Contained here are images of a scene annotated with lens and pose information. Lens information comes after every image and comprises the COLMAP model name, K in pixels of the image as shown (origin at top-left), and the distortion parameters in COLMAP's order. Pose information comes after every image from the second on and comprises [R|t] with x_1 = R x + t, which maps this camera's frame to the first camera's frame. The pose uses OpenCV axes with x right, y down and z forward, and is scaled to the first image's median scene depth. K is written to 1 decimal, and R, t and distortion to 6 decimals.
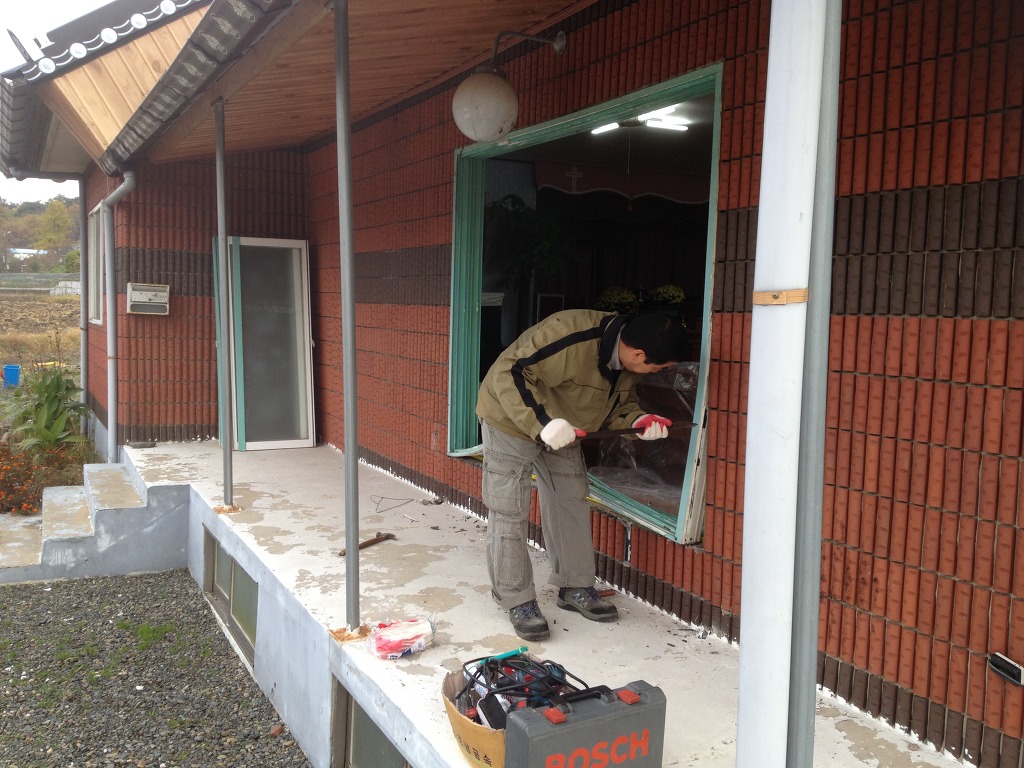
lens RADIAL K [[956.9, 0, 508.7], [0, 956.9, 380.6], [0, 0, 1]] dist [0.151822, -0.355557]
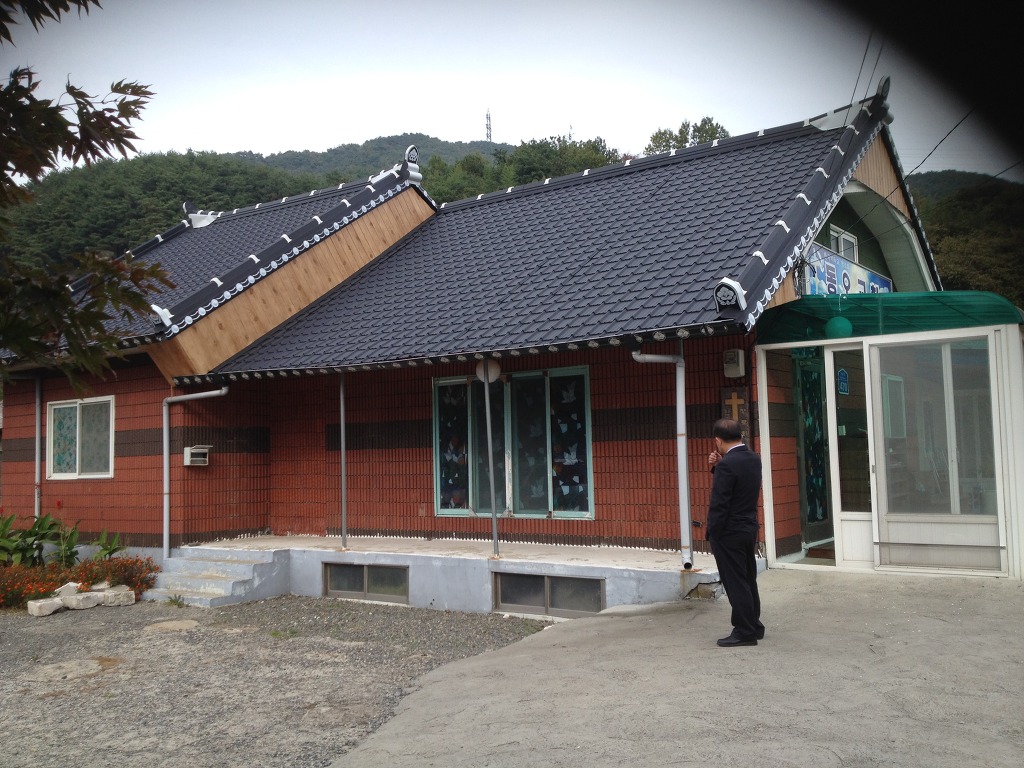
lens RADIAL K [[956.9, 0, 508.7], [0, 956.9, 380.6], [0, 0, 1]] dist [0.151822, -0.355557]
pose [[0.884757, -0.017447, 0.465726, -1.255892], [0.086946, 0.987934, -0.128163, 0.092377], [-0.457870, 0.153886, 0.875599, -1.392890]]
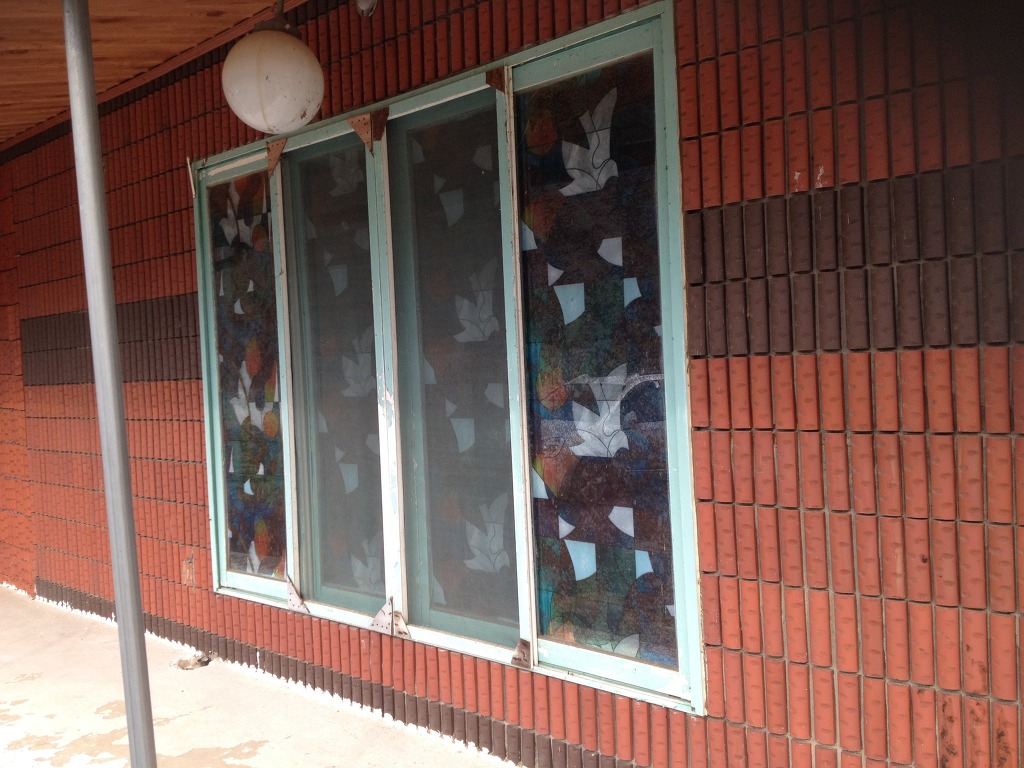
lens RADIAL K [[954.1, 0, 507.4], [0, 954.1, 377.5], [0, 0, 1]] dist [0.170043, -0.399778]
pose [[0.941230, -0.076328, 0.329030, -0.113291], [0.096873, 0.994211, -0.046481, -0.033095], [-0.323578, 0.075624, 0.943175, 0.341676]]
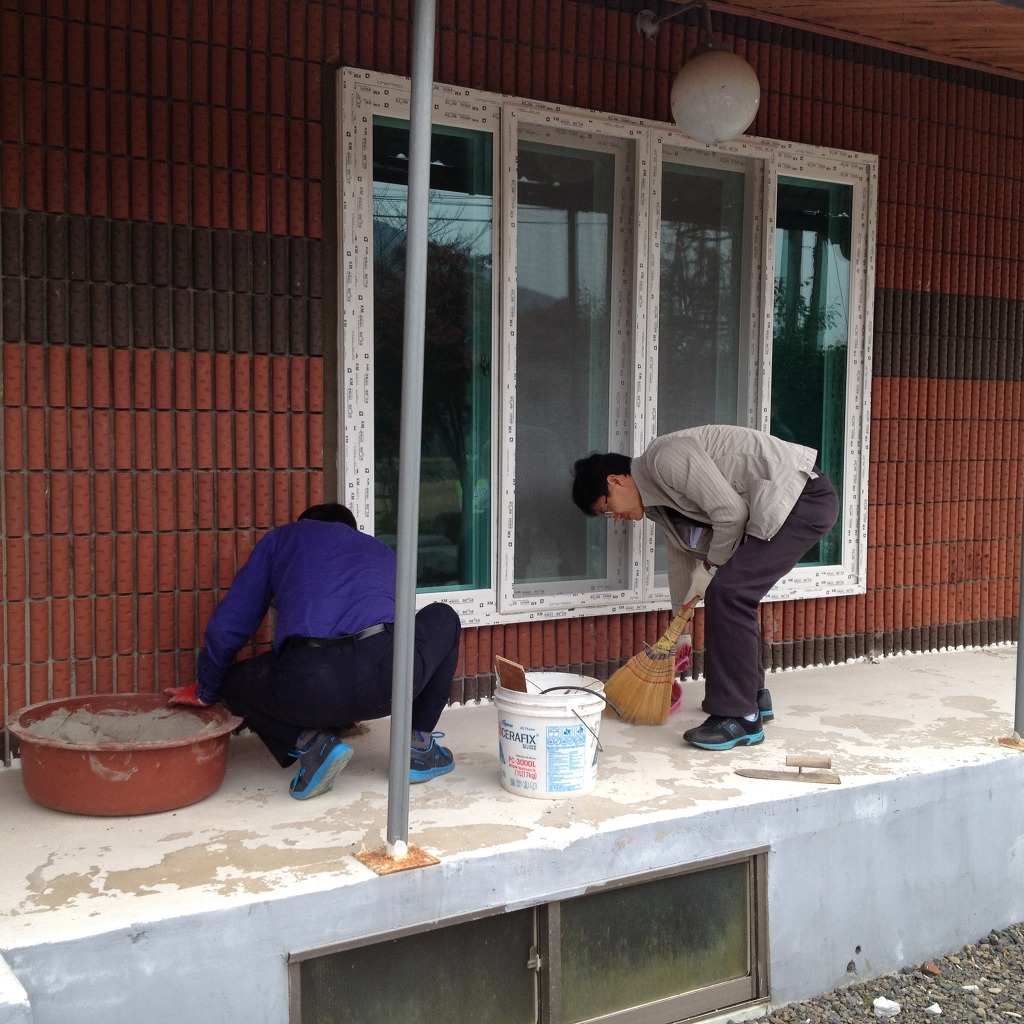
lens RADIAL K [[1268.8, 0, 506.4], [0, 1268.8, 508.2], [0, 0, 1]] dist [0.228914, -0.635670]
pose [[-0.083920, -0.090936, 0.992315, -1.076560], [0.064961, 0.993210, 0.096512, -0.077596], [-0.994353, 0.072561, -0.077443, 1.317644]]
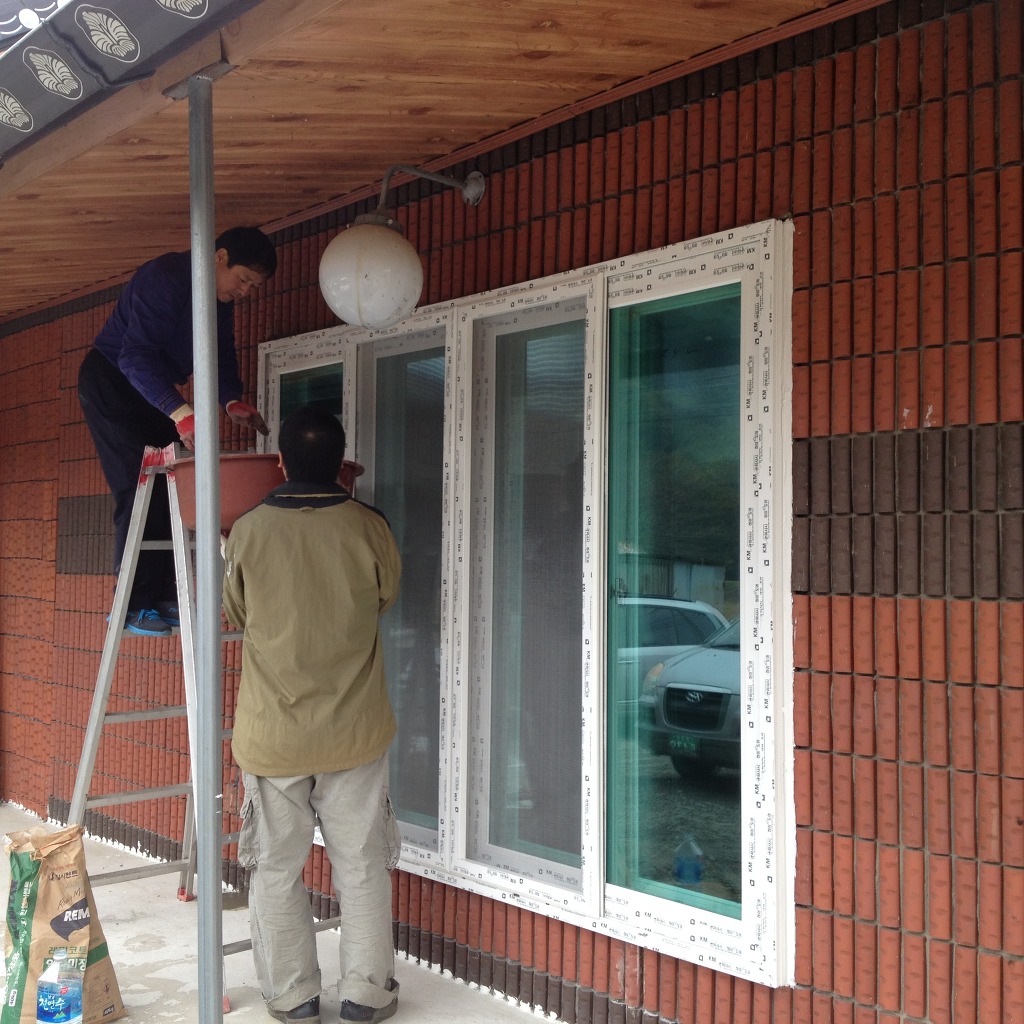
lens RADIAL K [[1268.8, 0, 506.4], [0, 1268.8, 508.2], [0, 0, 1]] dist [0.228914, -0.635670]
pose [[0.969946, -0.003964, 0.243288, -0.151760], [0.032652, 0.992944, -0.113999, -0.031169], [-0.241119, 0.118517, 0.963232, 0.184451]]
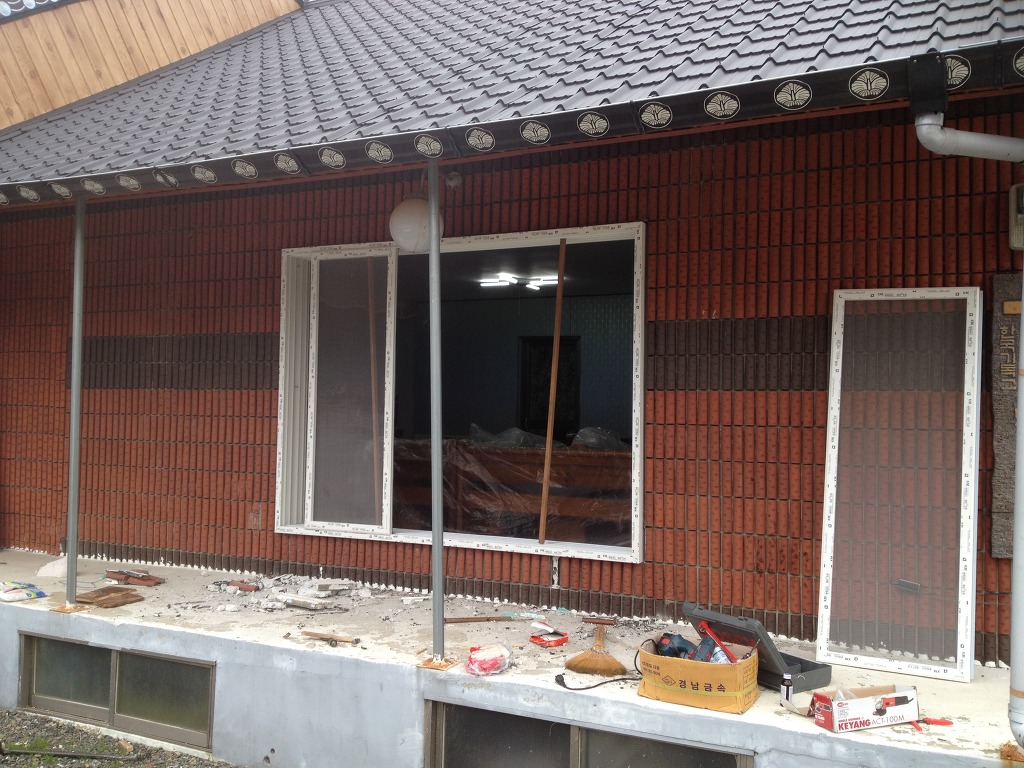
lens RADIAL K [[947.3, 0, 506.0], [0, 947.3, 382.0], [0, 0, 1]] dist [0.166997, -0.365561]
pose [[0.801059, 0.006299, 0.598552, -0.681001], [0.051730, 0.995475, -0.079708, 0.015726], [-0.596346, 0.094814, 0.797108, -0.004720]]
